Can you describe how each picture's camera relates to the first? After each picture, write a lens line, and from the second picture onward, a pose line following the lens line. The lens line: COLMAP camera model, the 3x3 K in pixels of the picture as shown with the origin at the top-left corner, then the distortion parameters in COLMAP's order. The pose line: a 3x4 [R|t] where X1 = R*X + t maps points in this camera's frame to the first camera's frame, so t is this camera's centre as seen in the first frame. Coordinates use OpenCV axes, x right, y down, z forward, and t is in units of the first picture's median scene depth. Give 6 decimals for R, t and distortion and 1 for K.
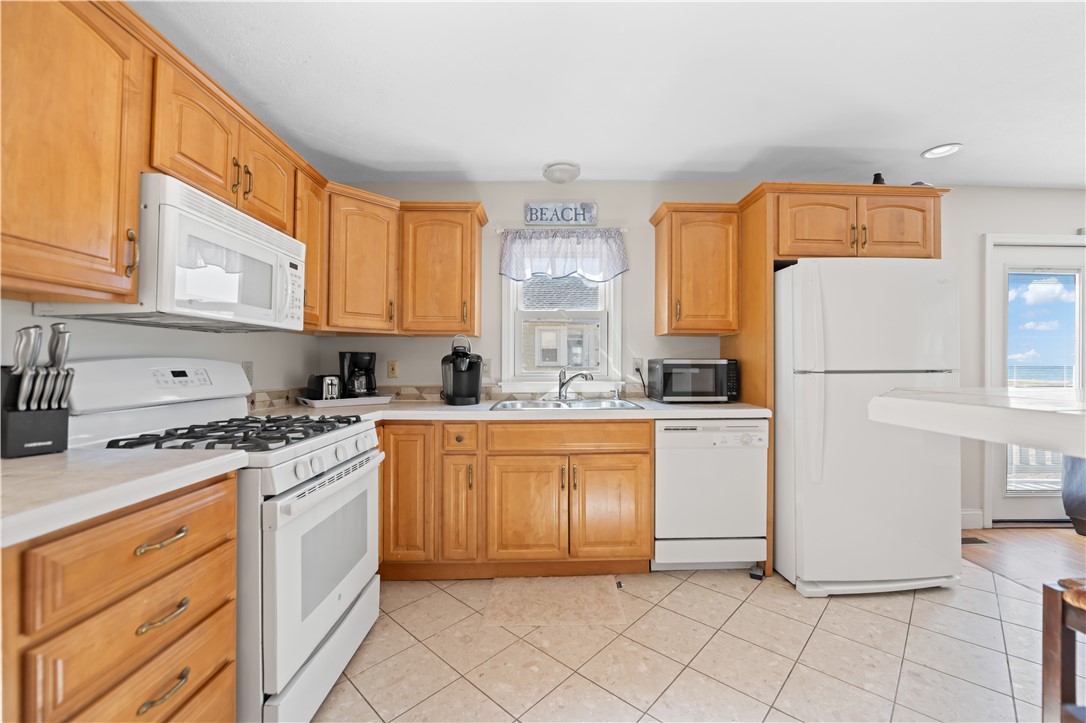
lens RADIAL K [[436.6, 0, 549.0], [0, 436.6, 355.8], [0, 0, 1]] dist [-0.002454, -0.000485]
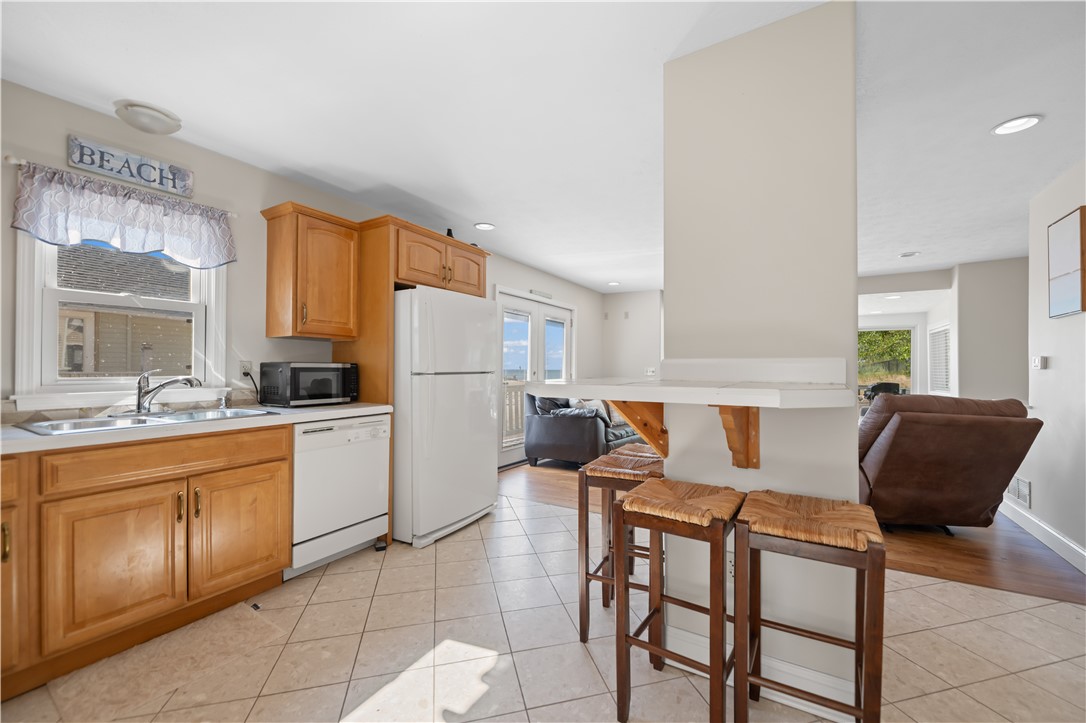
lens RADIAL K [[436.6, 0, 549.0], [0, 436.6, 355.8], [0, 0, 1]] dist [-0.002454, -0.000485]
pose [[0.546996, 0.024353, 0.836781, -0.242204], [-0.017175, 0.999693, -0.017867, 0.000325], [-0.836959, -0.004598, 0.547246, -0.017065]]
